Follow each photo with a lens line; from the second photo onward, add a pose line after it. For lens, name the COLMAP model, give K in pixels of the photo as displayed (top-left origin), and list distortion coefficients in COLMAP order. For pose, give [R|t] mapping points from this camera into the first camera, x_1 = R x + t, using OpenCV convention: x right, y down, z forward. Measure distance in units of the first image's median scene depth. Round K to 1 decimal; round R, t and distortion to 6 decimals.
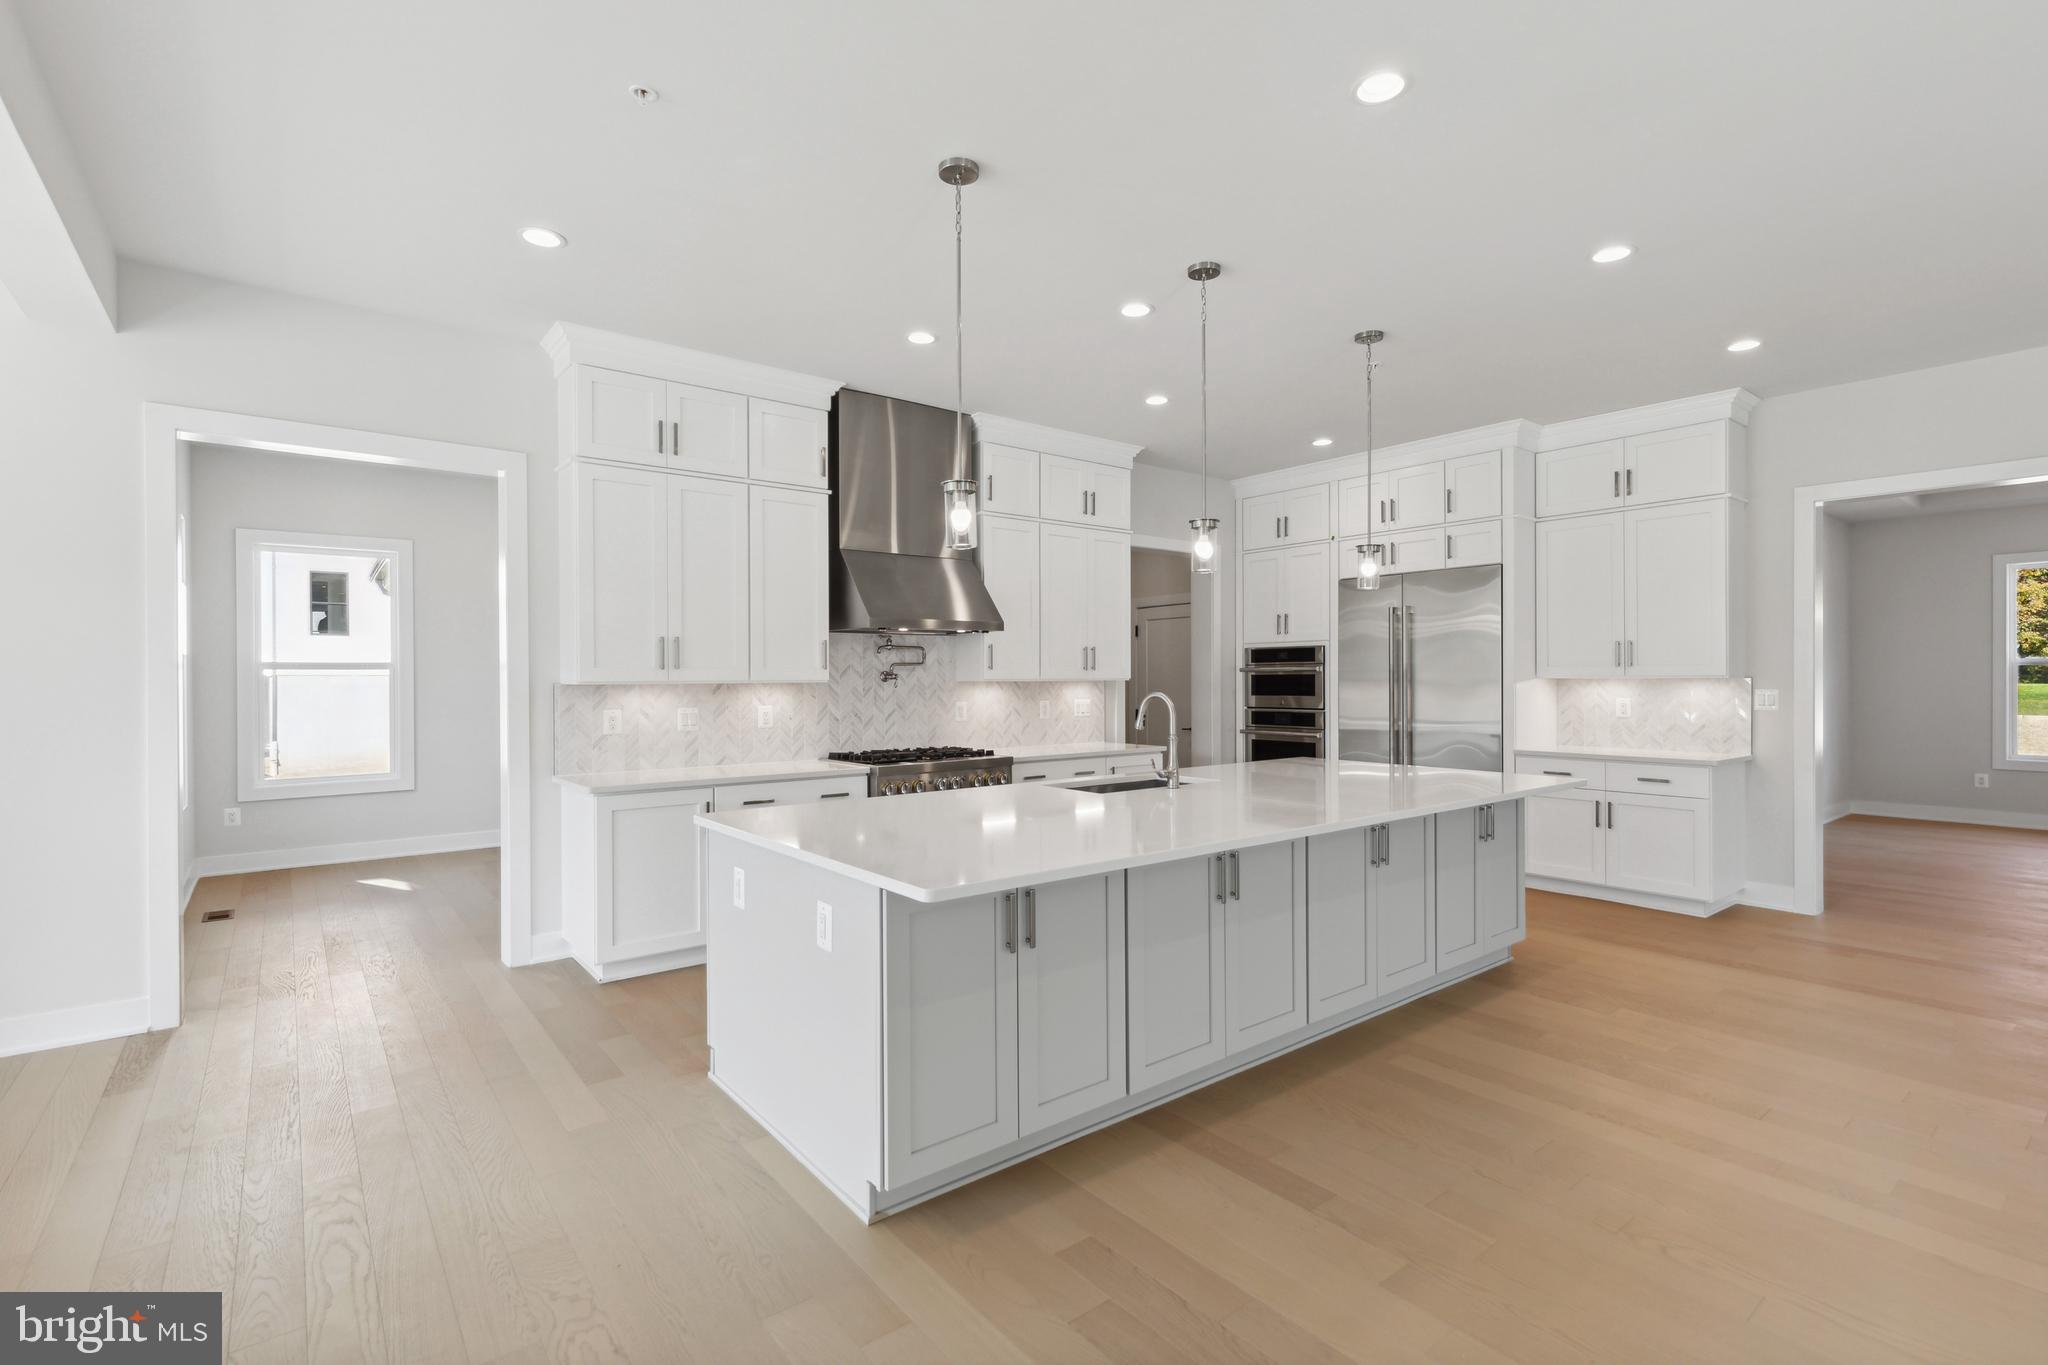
lens RADIAL K [[937.0, 0, 1031.3], [0, 937.0, 684.2], [0, 0, 1]] dist [0.007585, -0.002282]
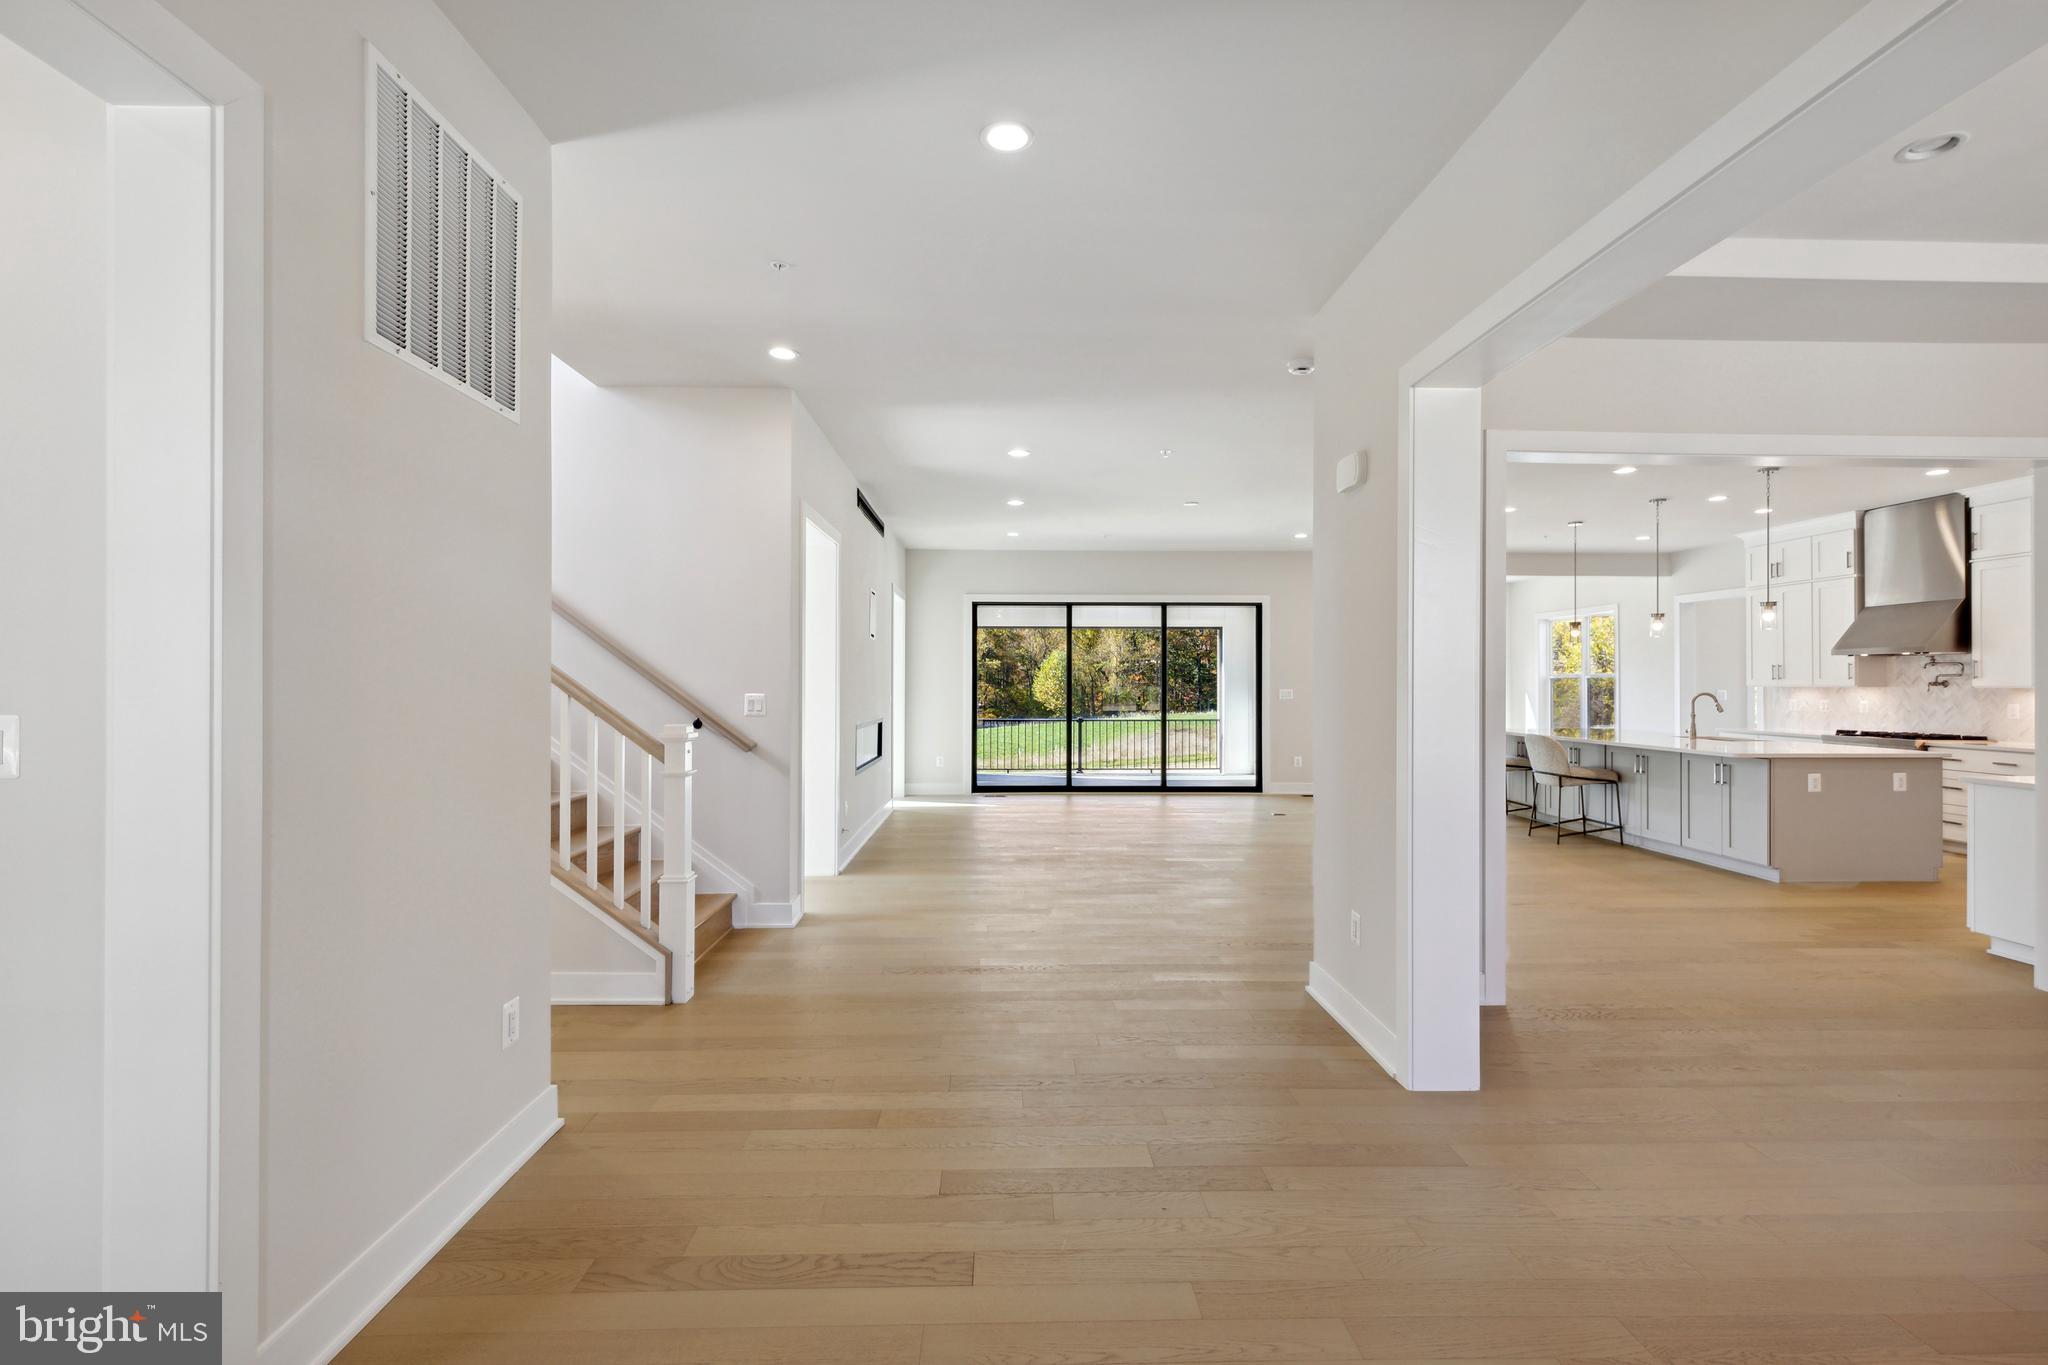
lens RADIAL K [[937.0, 0, 1019.3], [0, 937.0, 678.6], [0, 0, 1]] dist [0.007585, -0.002282]
pose [[-0.609663, -0.000718, -0.792660, 1.867577], [-0.006313, 0.999972, 0.003950, -0.013044], [0.792635, 0.007412, -0.609651, 0.758073]]
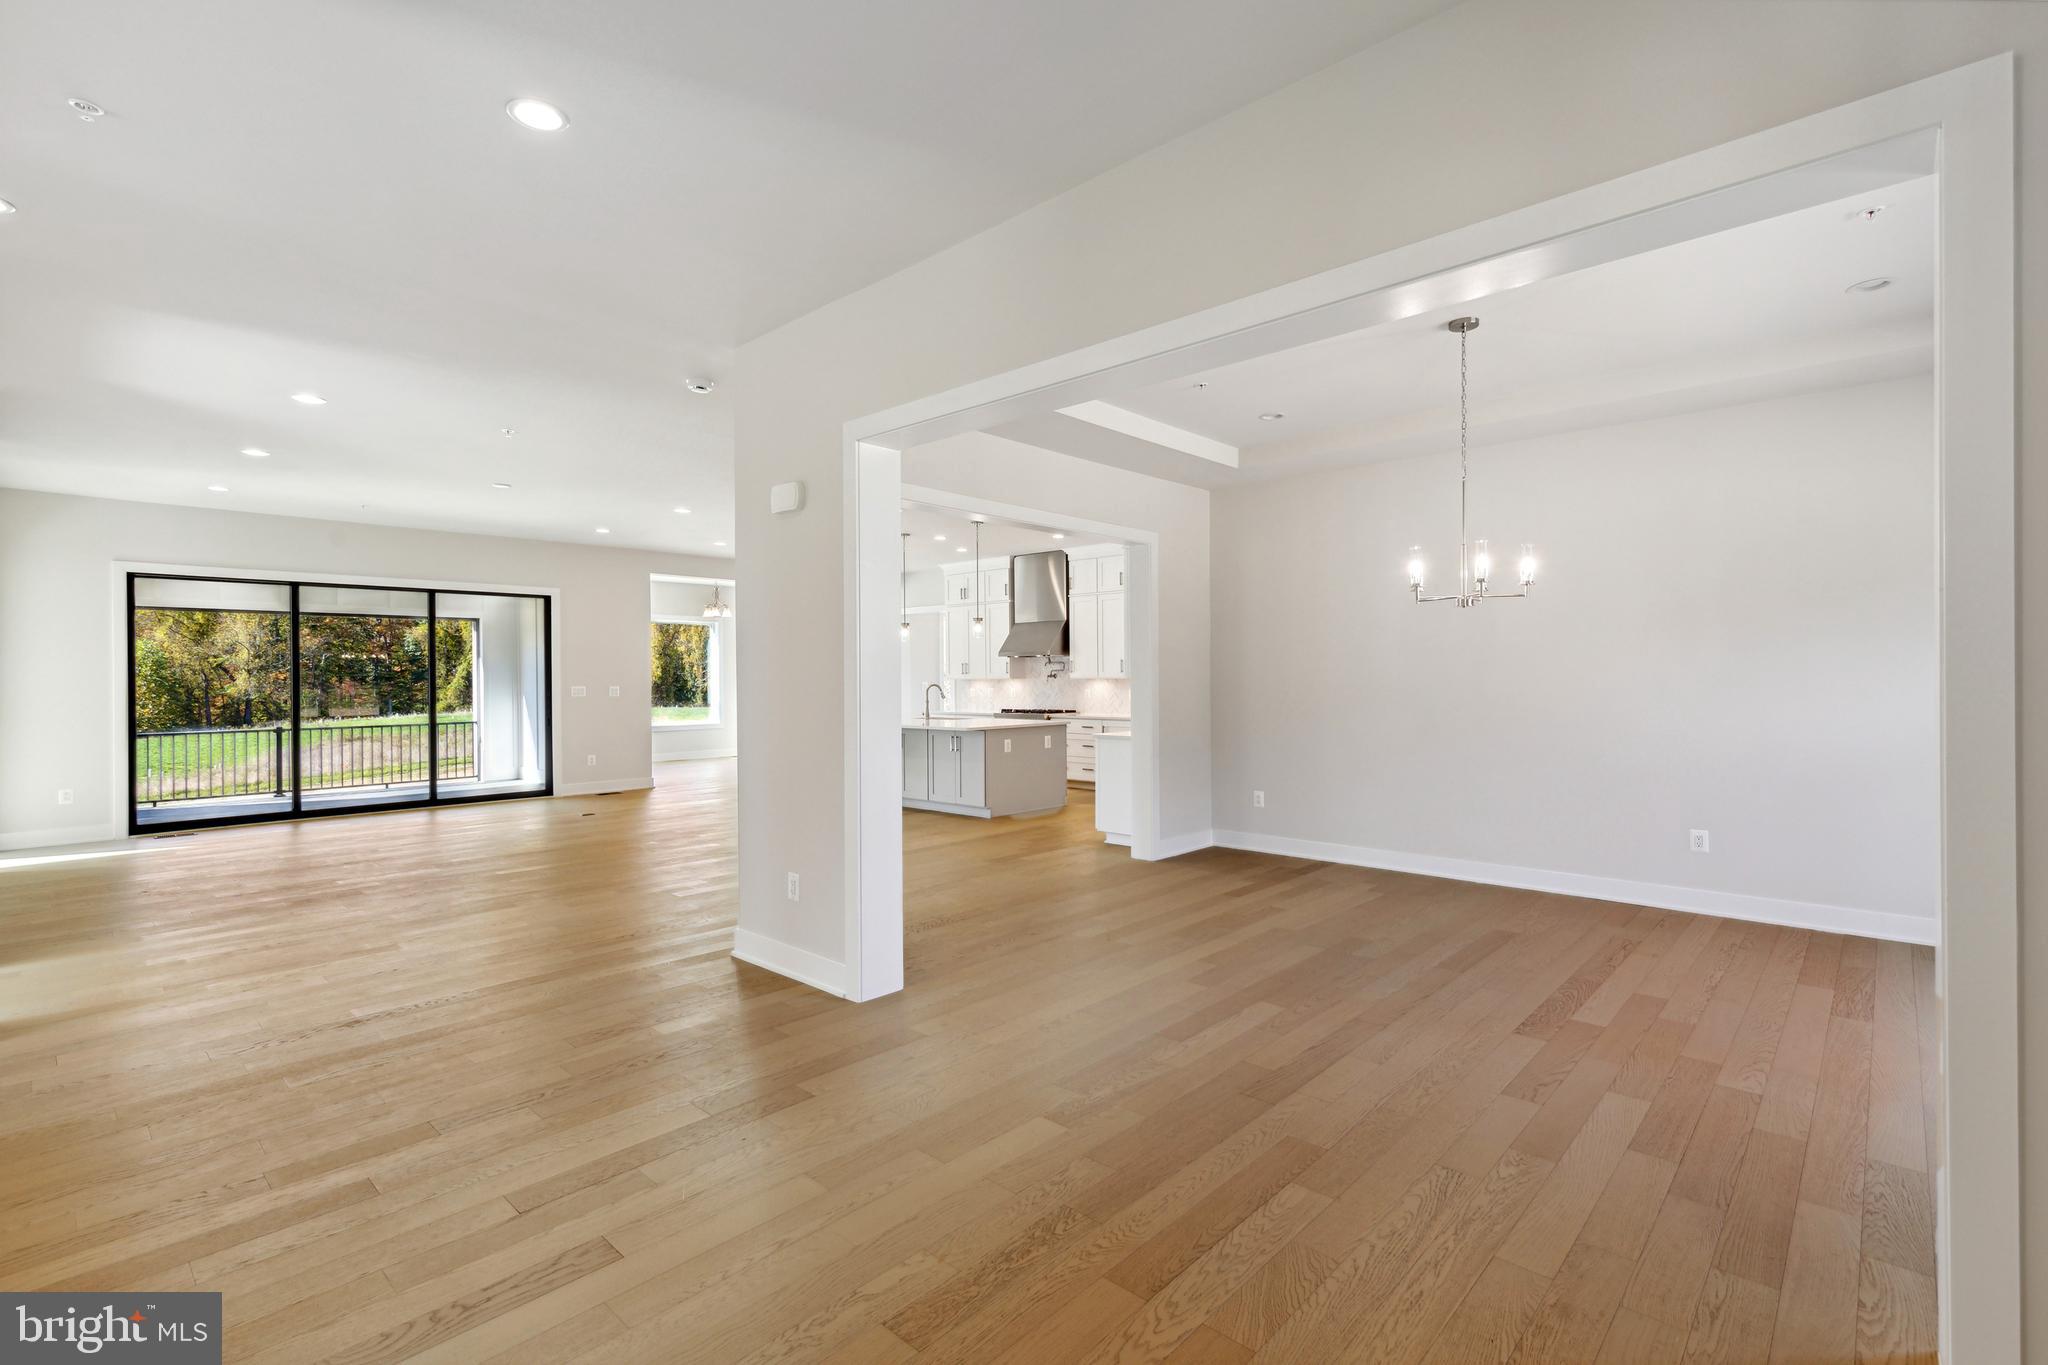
lens RADIAL K [[937.0, 0, 1031.1], [0, 937.0, 677.4], [0, 0, 1]] dist [0.007585, -0.002282]
pose [[0.148331, 0.003209, -0.988933, 1.992300], [-0.001888, 0.999994, 0.002961, -0.011927], [0.988936, 0.001428, 0.148336, 0.626103]]
